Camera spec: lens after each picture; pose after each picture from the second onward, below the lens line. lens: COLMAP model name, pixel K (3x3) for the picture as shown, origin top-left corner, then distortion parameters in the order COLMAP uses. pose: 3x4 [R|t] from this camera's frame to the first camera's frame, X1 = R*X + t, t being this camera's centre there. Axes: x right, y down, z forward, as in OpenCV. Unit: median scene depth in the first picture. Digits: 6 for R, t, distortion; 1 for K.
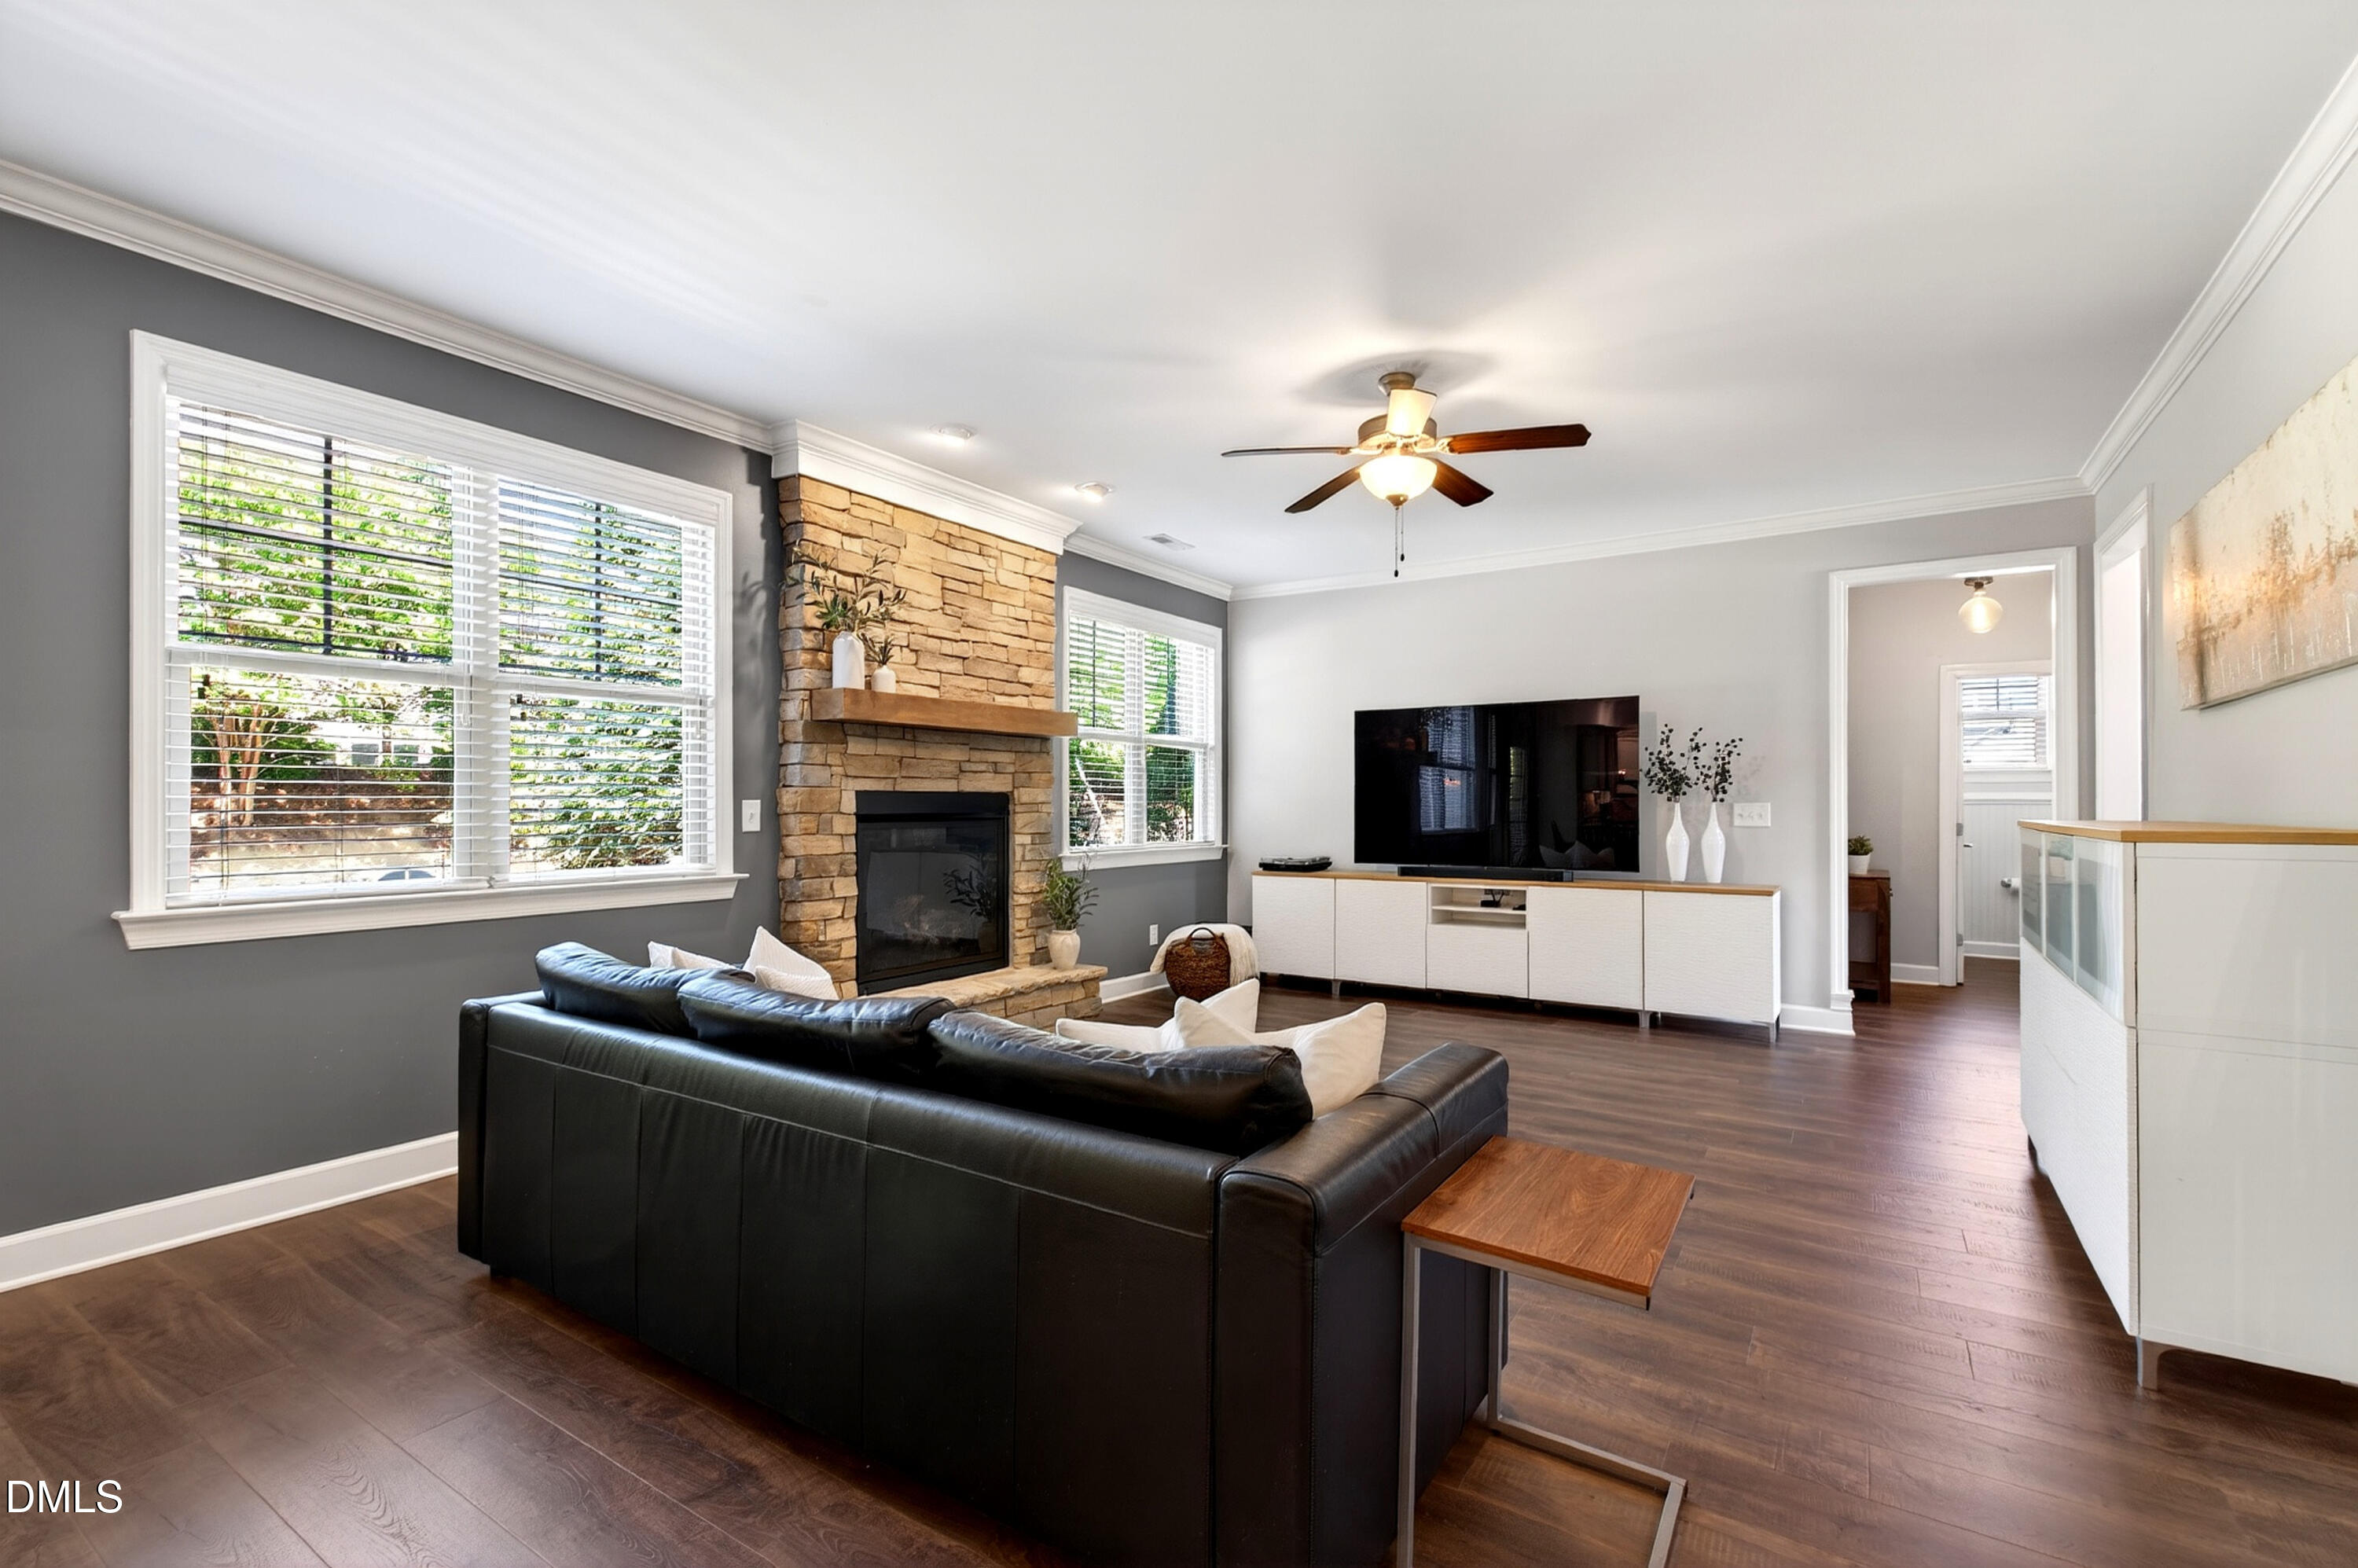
lens RADIAL K [[1046.1, 0, 1184.1], [0, 1046.1, 792.6], [0, 0, 1]] dist [0.003432, 0.000923]
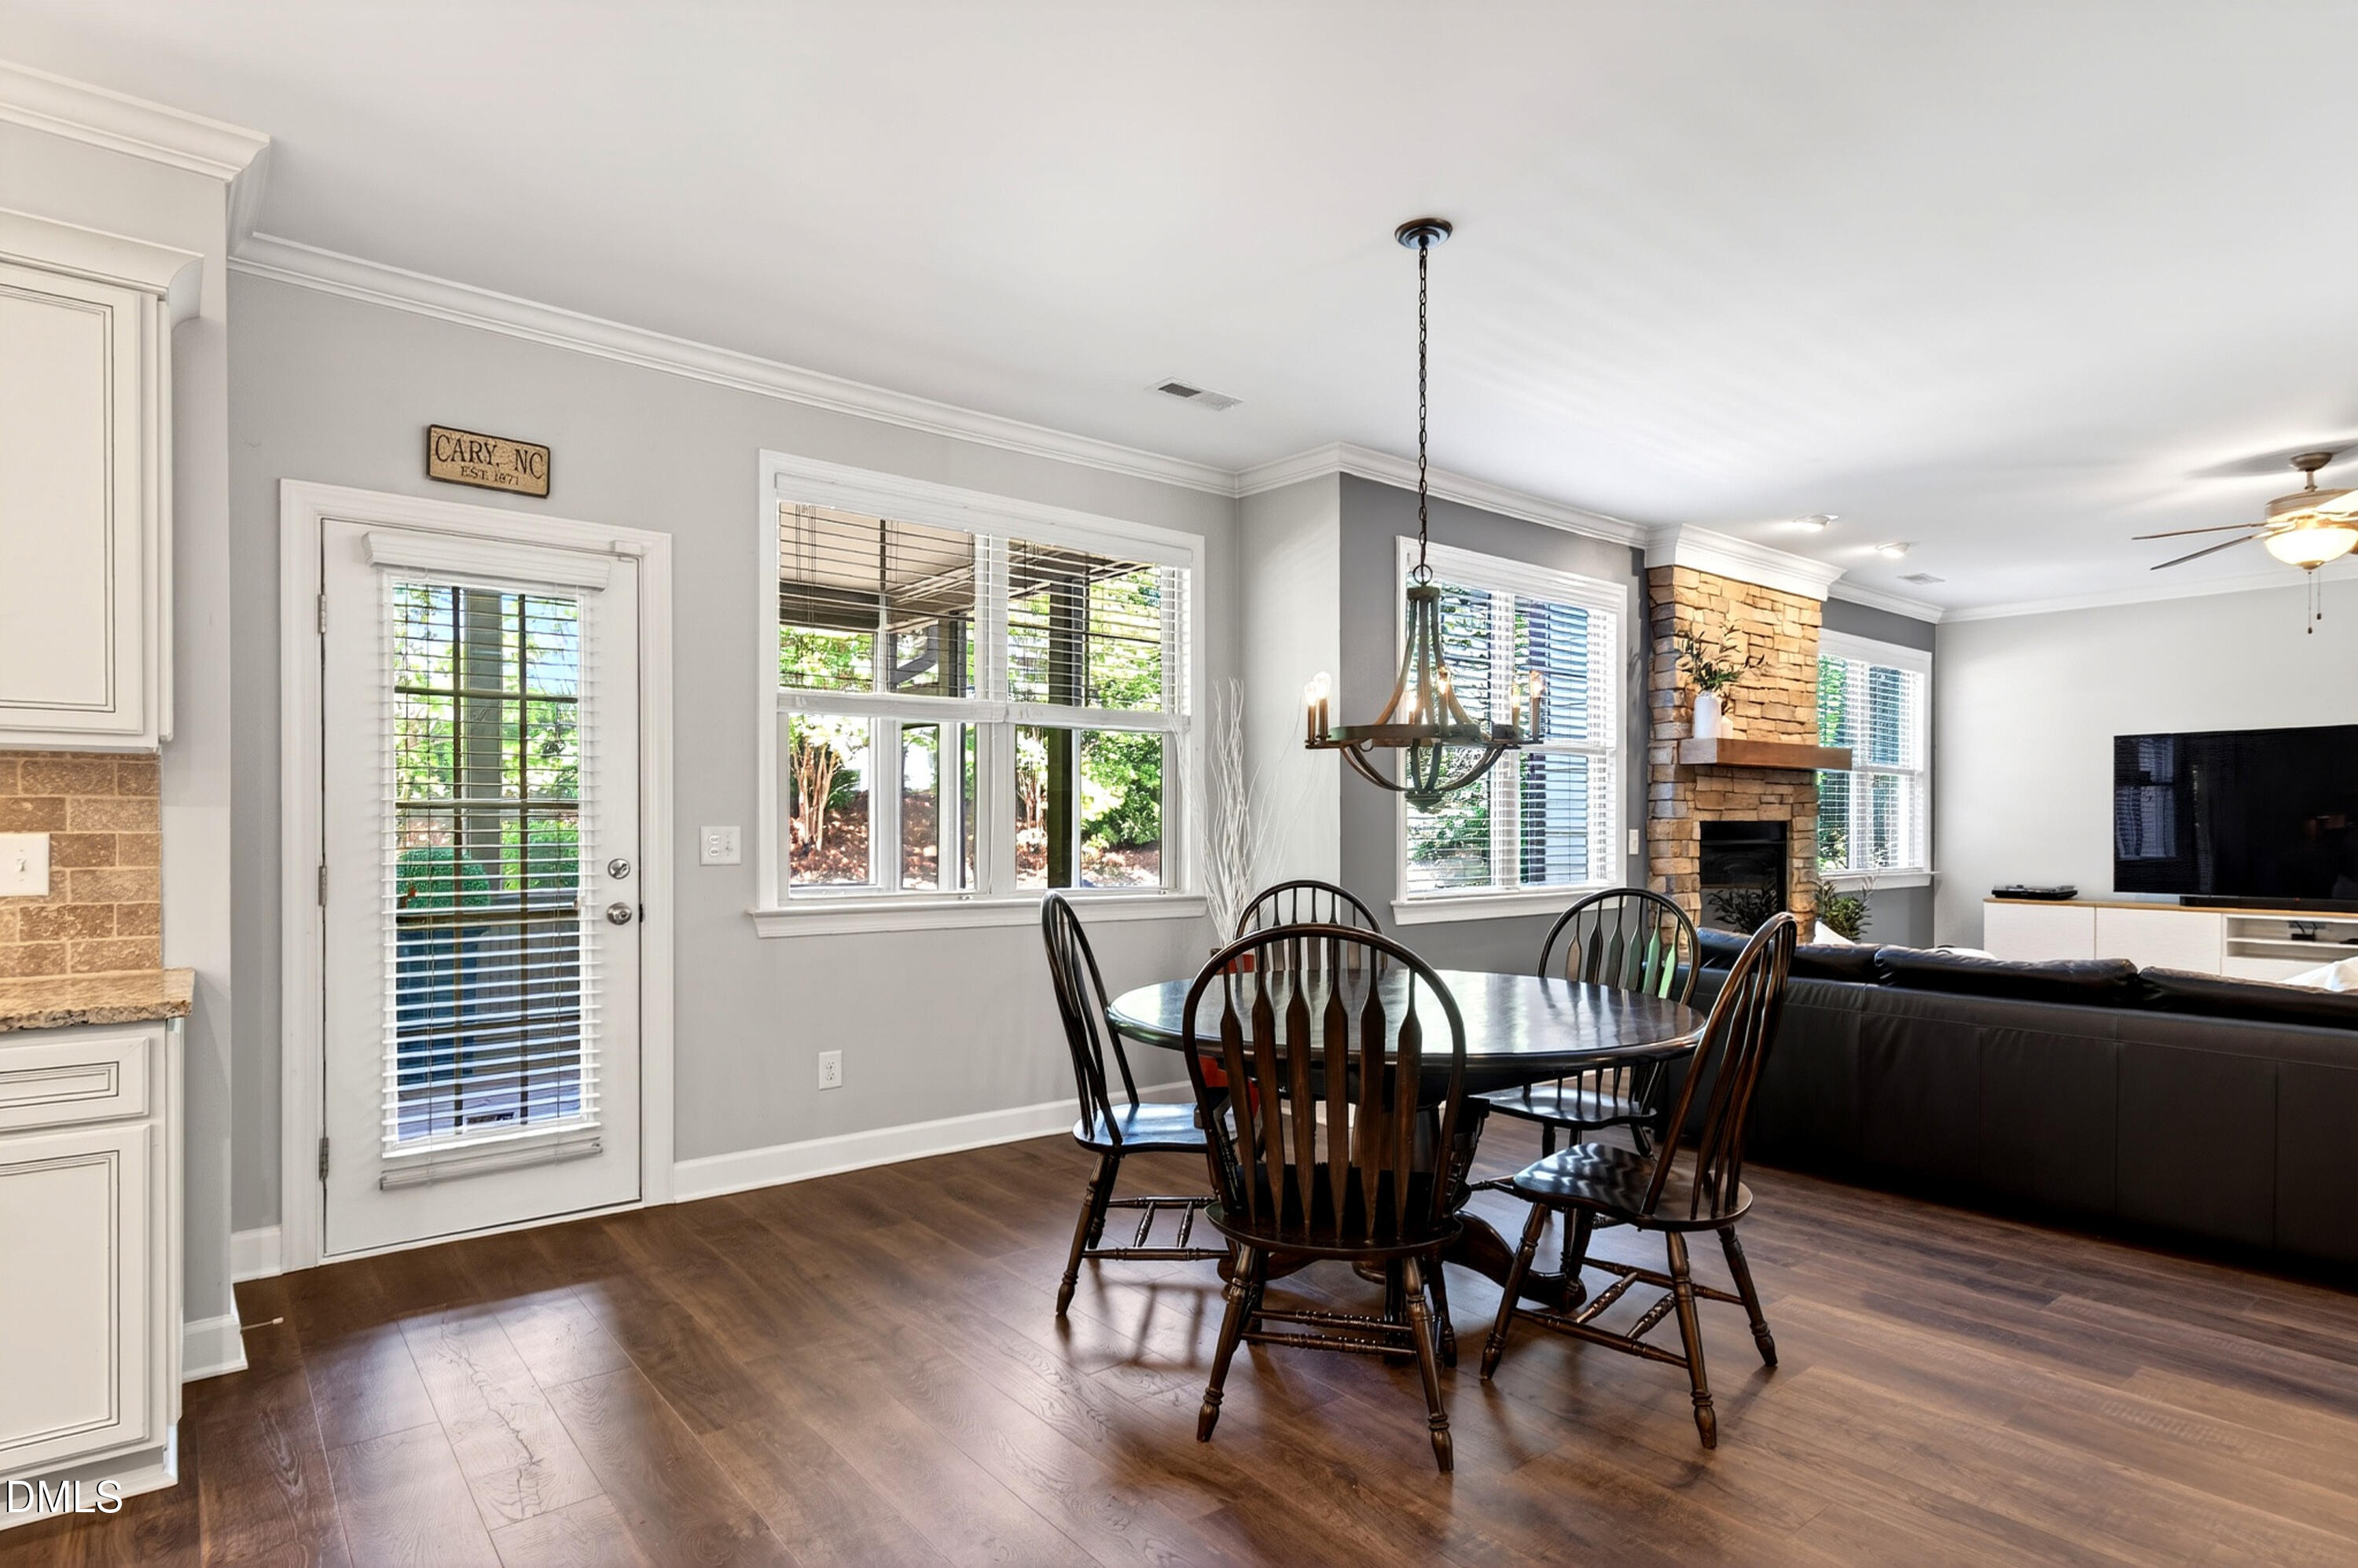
lens RADIAL K [[1252.9, 0, 1154.3], [0, 1252.9, 825.3], [0, 0, 1]] dist [0.002033, 0.000487]
pose [[0.948612, 0.001076, -0.316441, -0.450770], [0.002563, 0.999935, 0.011084, -0.014538], [0.316432, -0.011326, 0.948548, -0.558200]]
